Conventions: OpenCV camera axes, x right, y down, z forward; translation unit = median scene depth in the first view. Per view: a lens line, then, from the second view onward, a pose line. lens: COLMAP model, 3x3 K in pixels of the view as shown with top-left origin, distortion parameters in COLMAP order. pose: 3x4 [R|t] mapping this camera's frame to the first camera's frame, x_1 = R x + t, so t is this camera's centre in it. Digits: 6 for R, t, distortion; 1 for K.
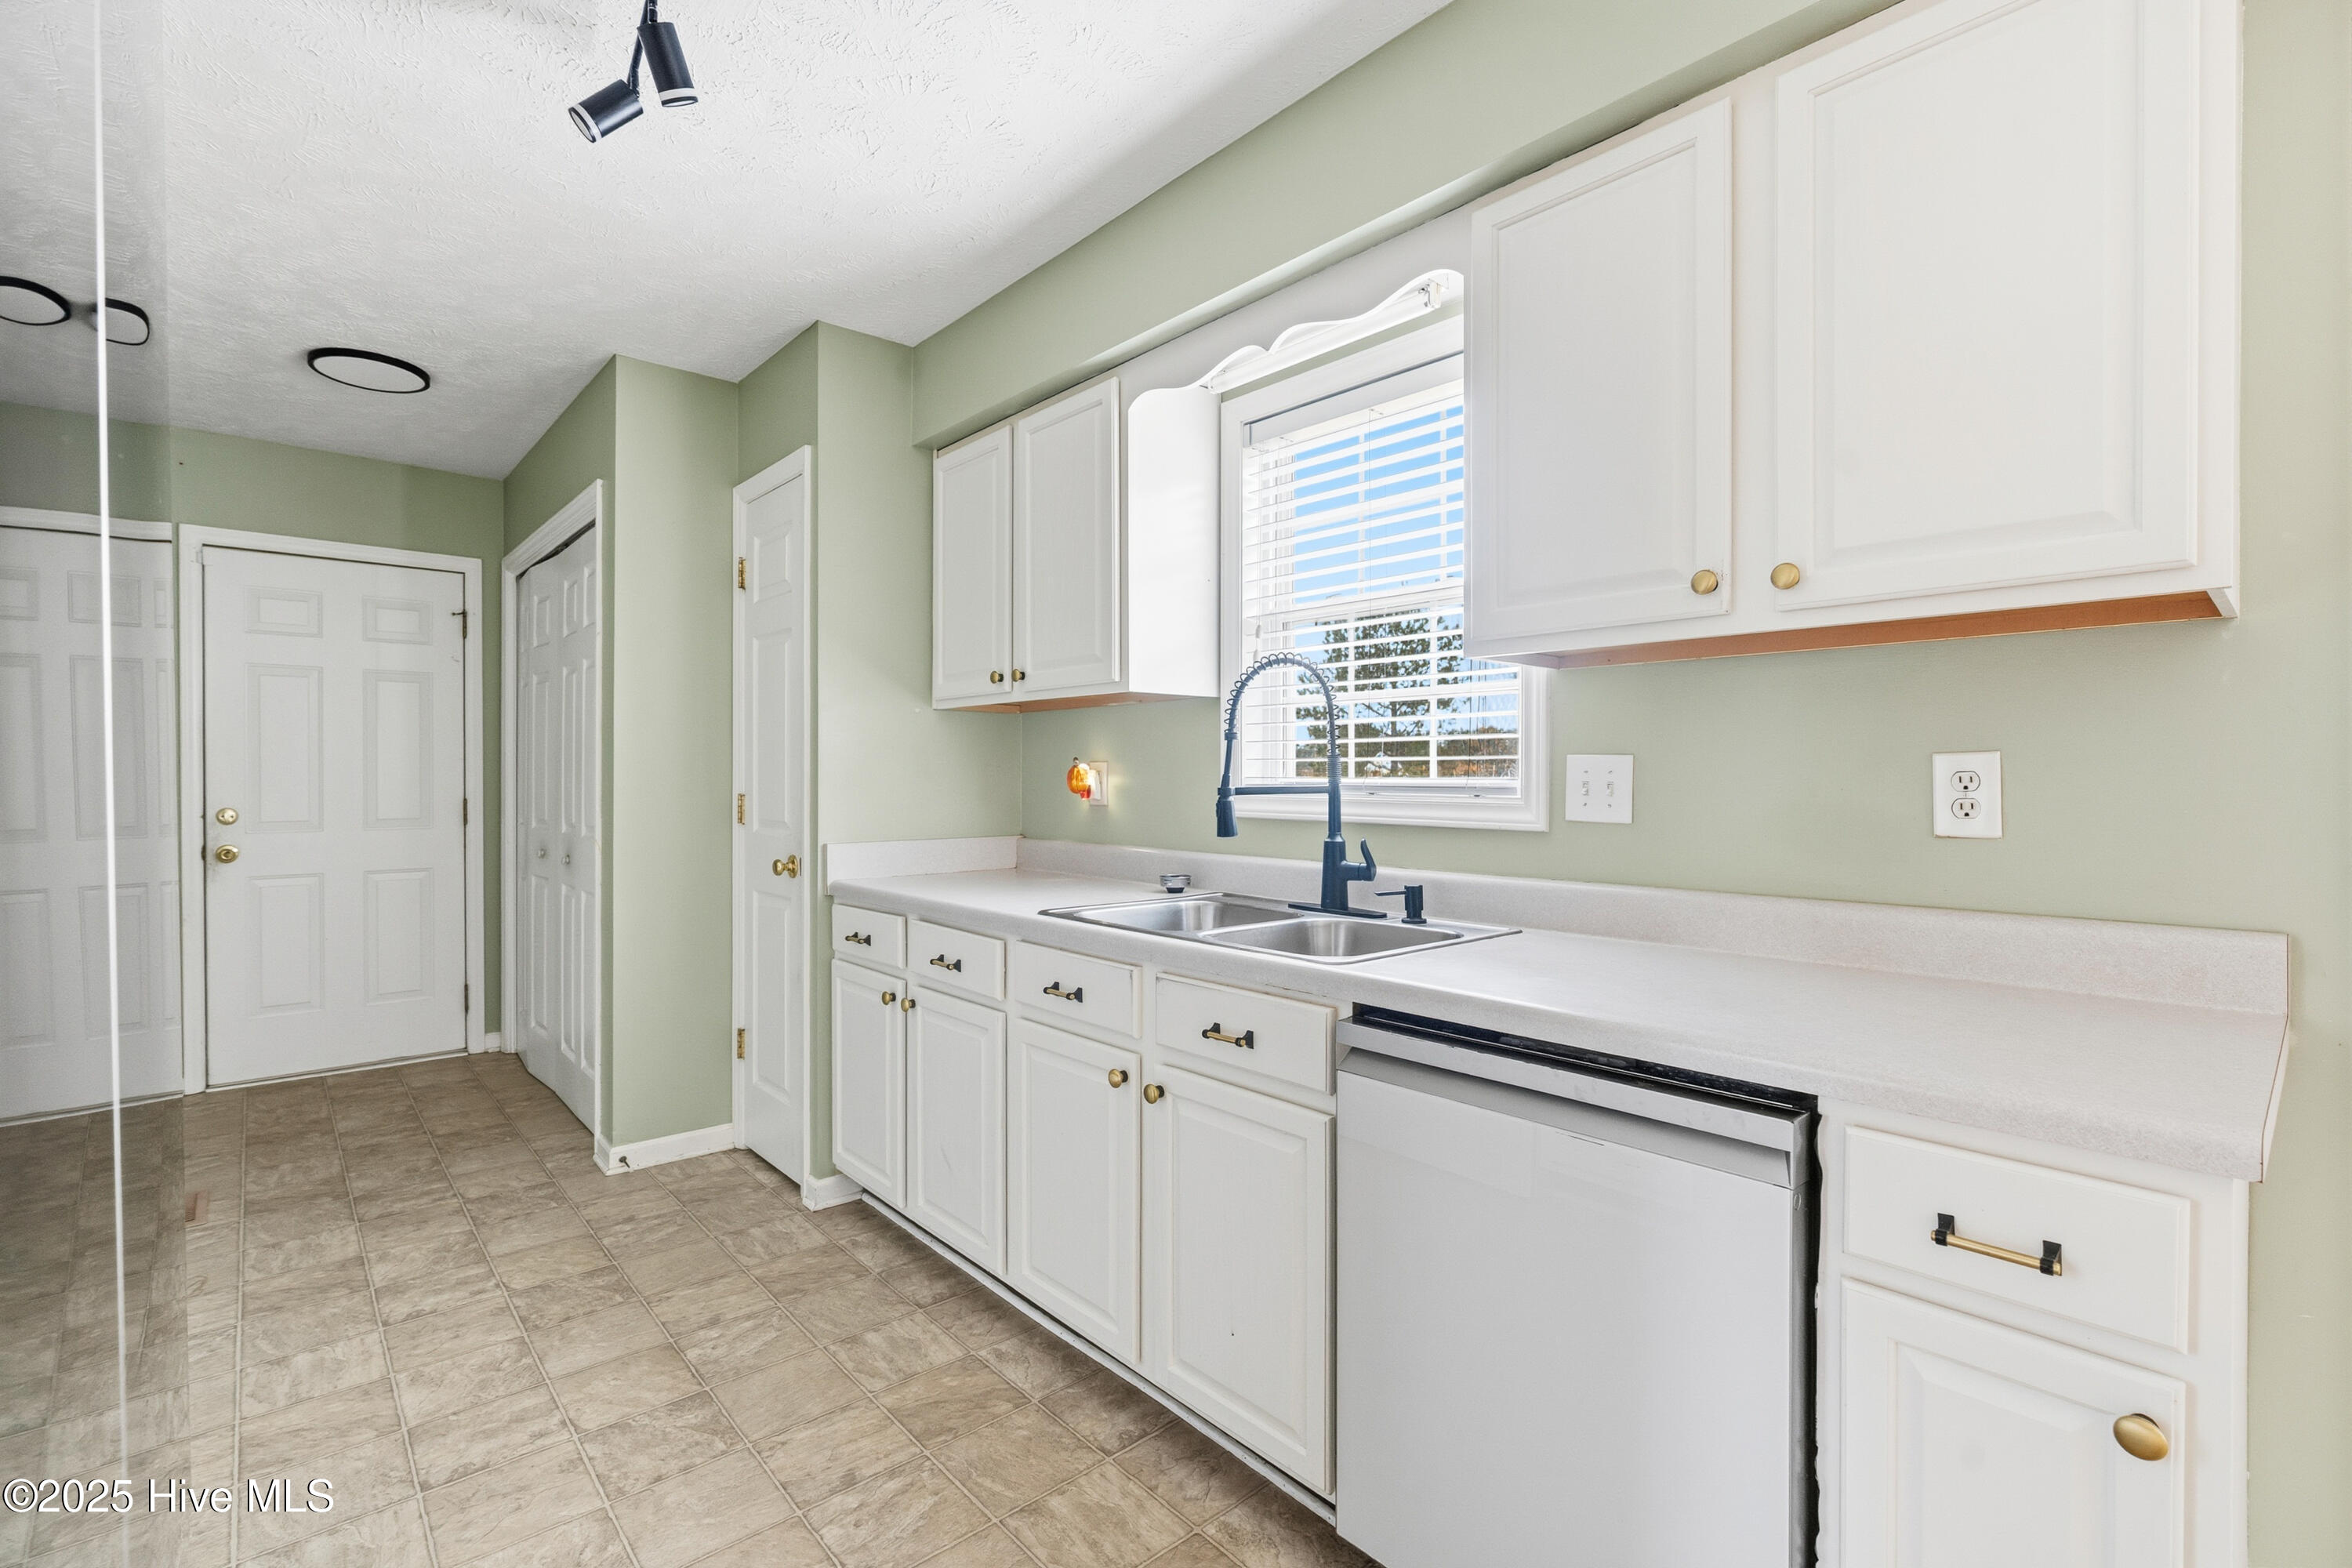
lens RADIAL K [[1053.5, 0, 1157.0], [0, 1053.5, 783.5], [0, 0, 1]] dist [-0.012158, 0.005425]
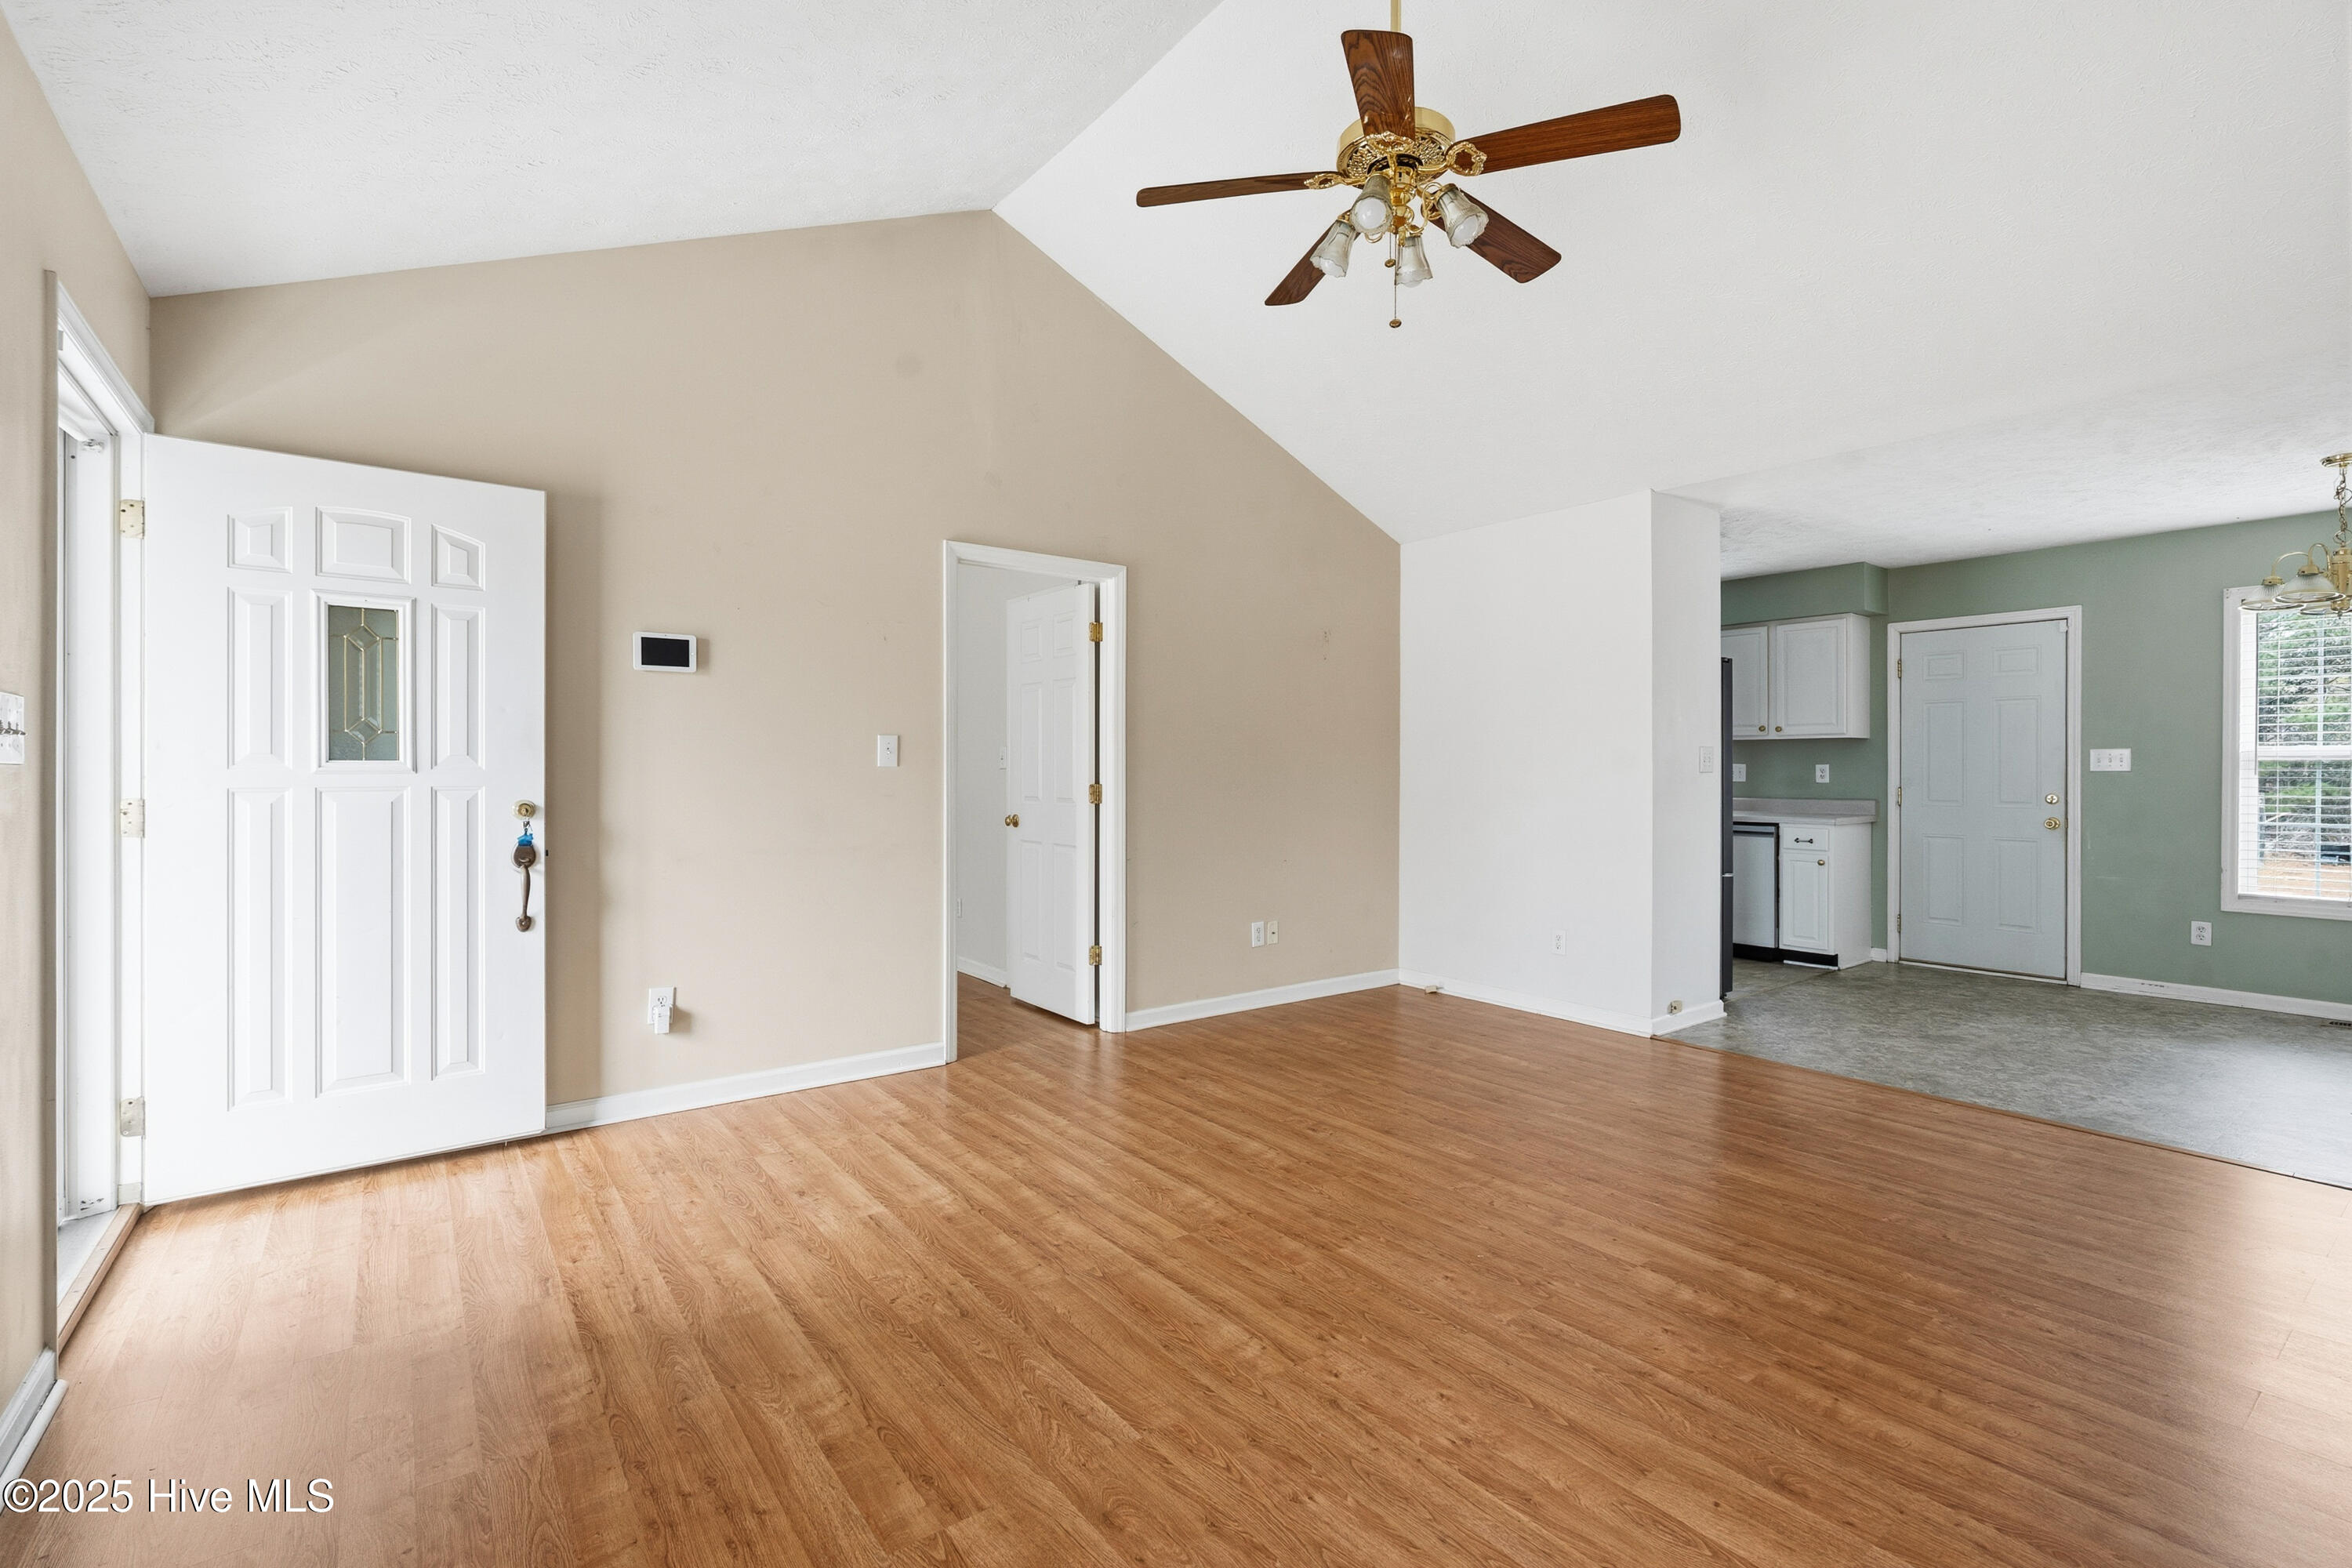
lens RADIAL K [[1053.5, 0, 1184.9], [0, 1053.5, 769.5], [0, 0, 1]] dist [-0.012158, 0.005425]
pose [[0.998109, 0.000604, -0.061474, -1.153834], [-0.001141, 0.999961, -0.008708, 0.024291], [0.061466, 0.008762, 0.998071, -2.511199]]
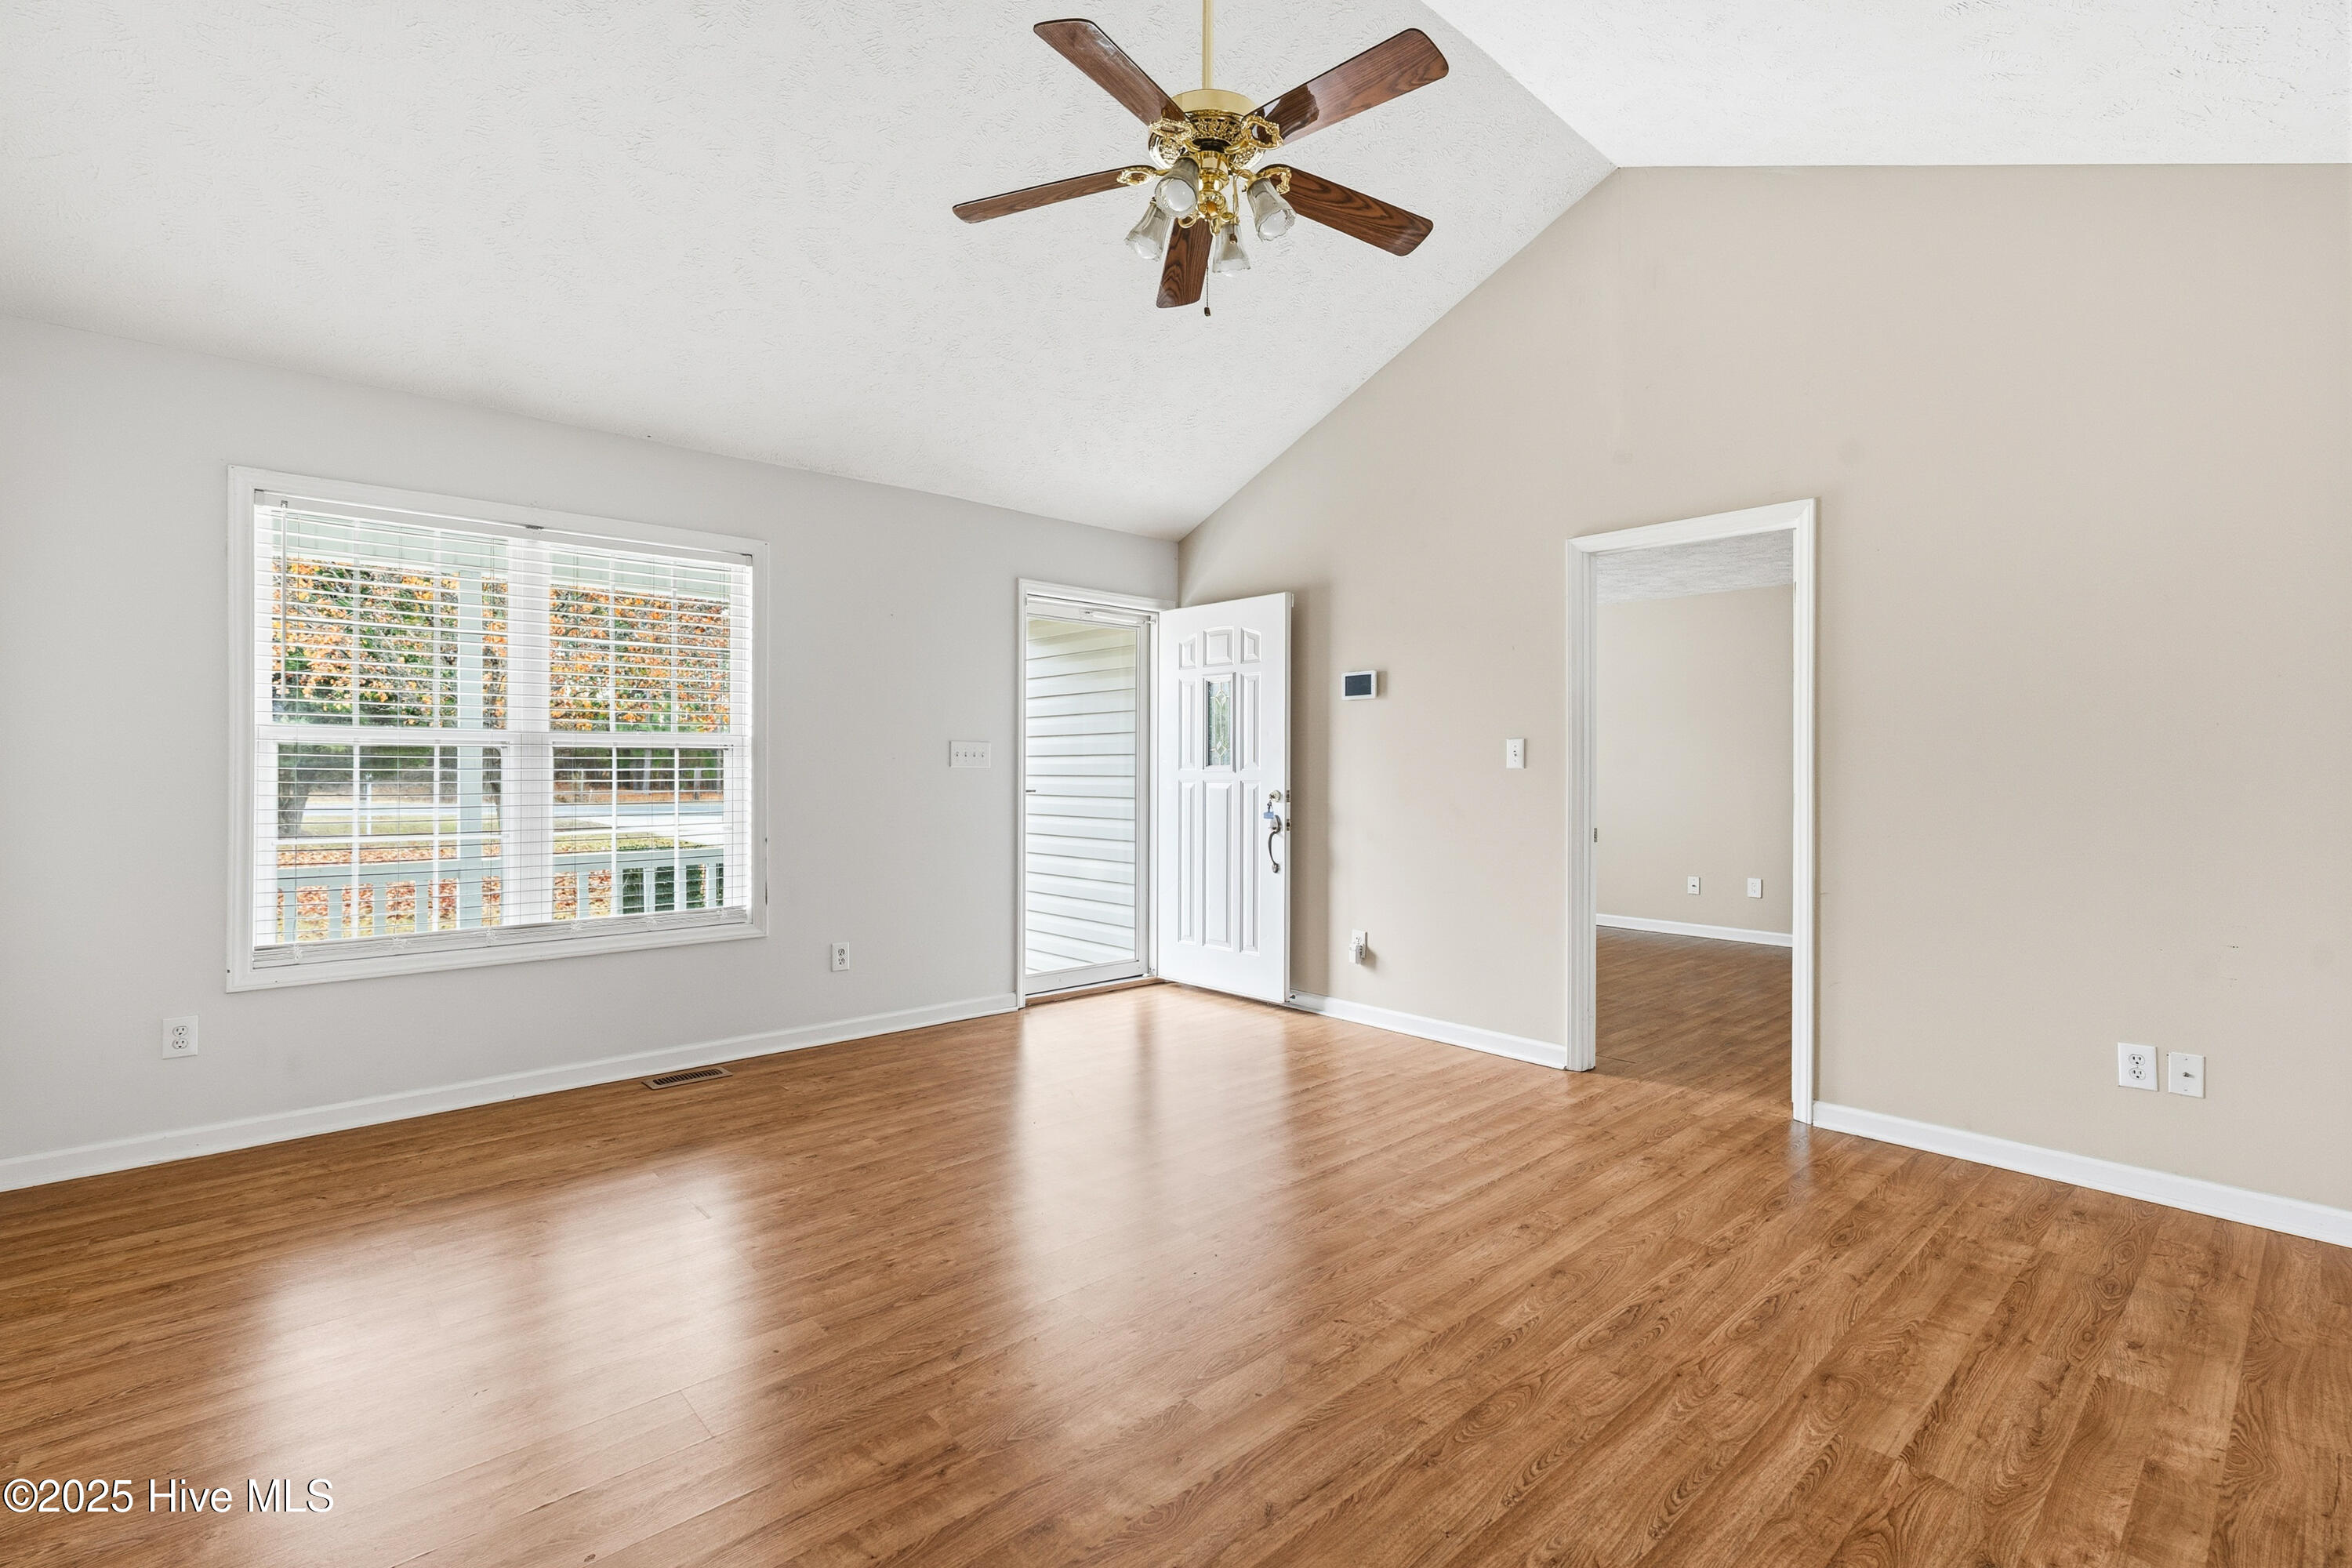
lens RADIAL K [[1053.5, 0, 1176.2], [0, 1053.5, 770.8], [0, 0, 1]] dist [-0.012158, 0.005425]
pose [[0.018039, -0.001057, -0.999837, 0.152890], [-0.011203, 0.999936, -0.001259, 0.017659], [0.999775, 0.011224, 0.018026, -1.379407]]
